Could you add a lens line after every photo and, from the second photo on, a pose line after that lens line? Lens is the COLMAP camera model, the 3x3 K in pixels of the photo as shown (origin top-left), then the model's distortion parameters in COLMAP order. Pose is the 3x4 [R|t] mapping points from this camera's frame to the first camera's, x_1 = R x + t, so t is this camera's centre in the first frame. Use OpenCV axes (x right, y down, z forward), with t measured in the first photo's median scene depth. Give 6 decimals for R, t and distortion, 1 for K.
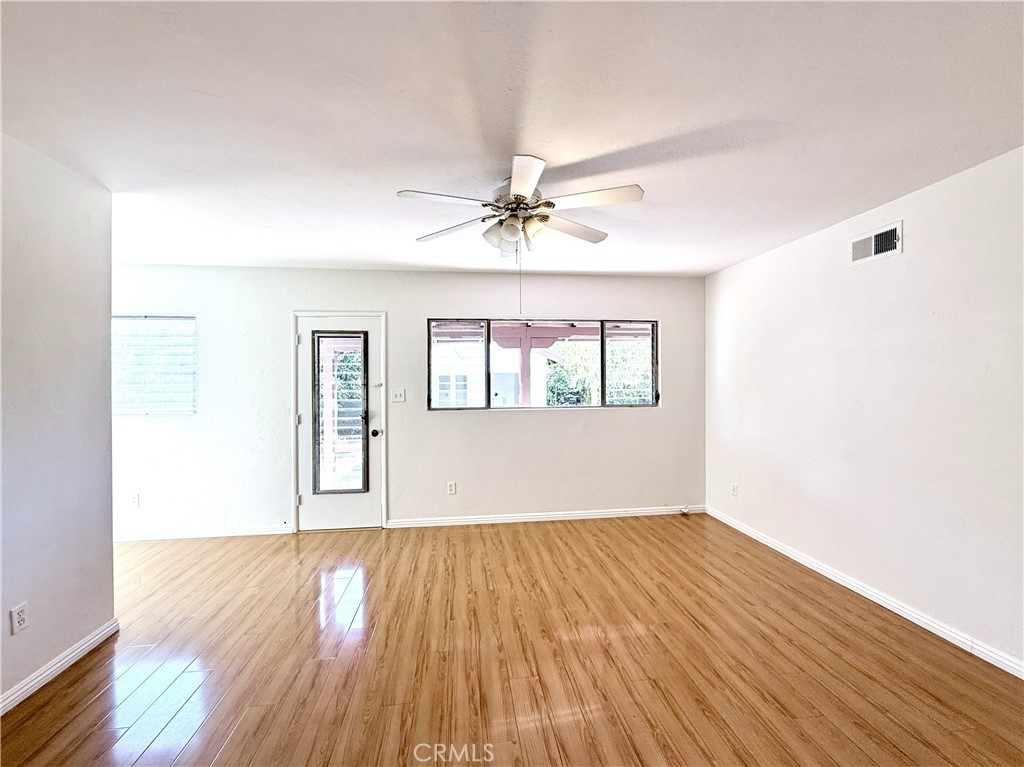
lens RADIAL K [[425.9, 0, 511.2], [0, 425.9, 379.1], [0, 0, 1]] dist [0.000688, -0.000156]
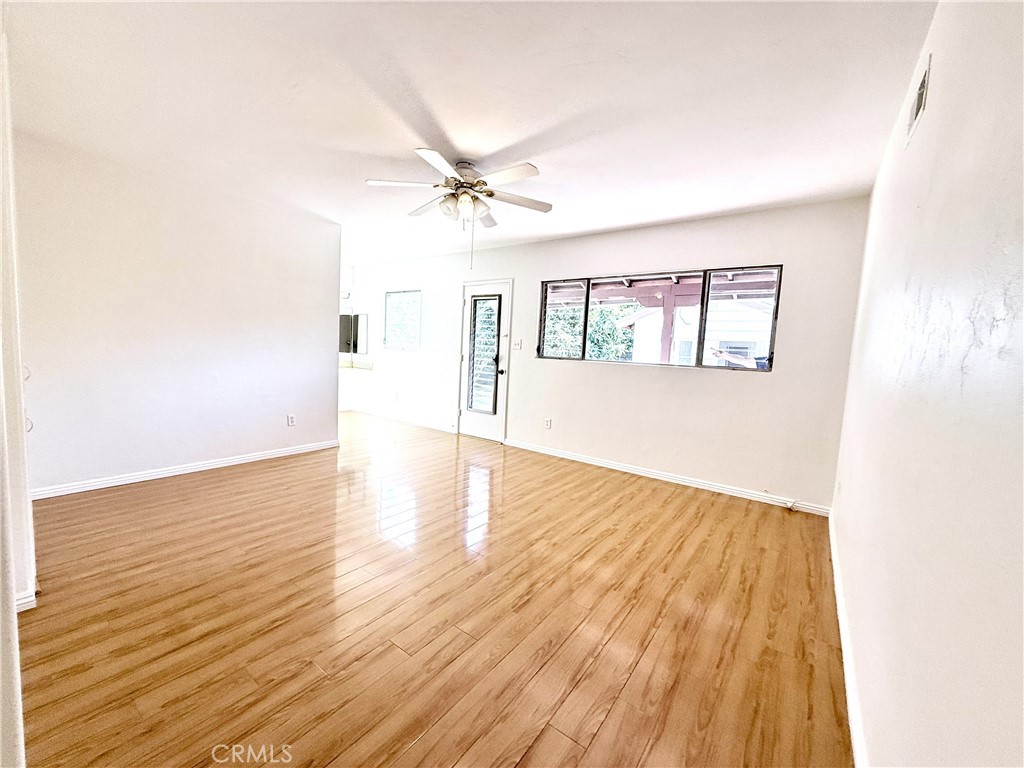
lens RADIAL K [[411.0, 0, 511.3], [0, 411.0, 384.5], [0, 0, 1]] dist [0.001621, 0.000281]
pose [[0.719070, 0.103073, -0.687251, 0.595038], [-0.049816, 0.994041, 0.096962, 0.040326], [0.693149, -0.035487, 0.719920, 0.101404]]
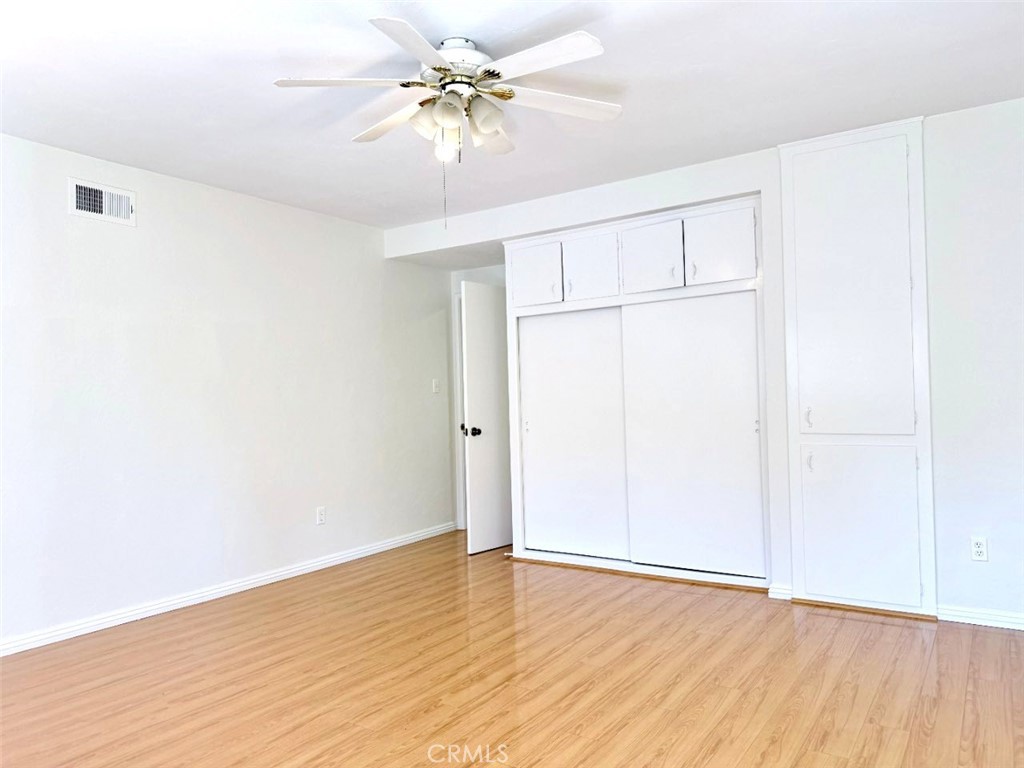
lens RADIAL K [[722.4, 0, 512.0], [0, 722.4, 384.0], [0, 0, 1]] dist [-0.000673, -0.001319]
pose [[-0.751599, 0.037051, 0.658579, -0.465307], [0.026581, 0.999311, -0.025885, 0.070412], [-0.659084, -0.001950, -0.752067, 1.050270]]
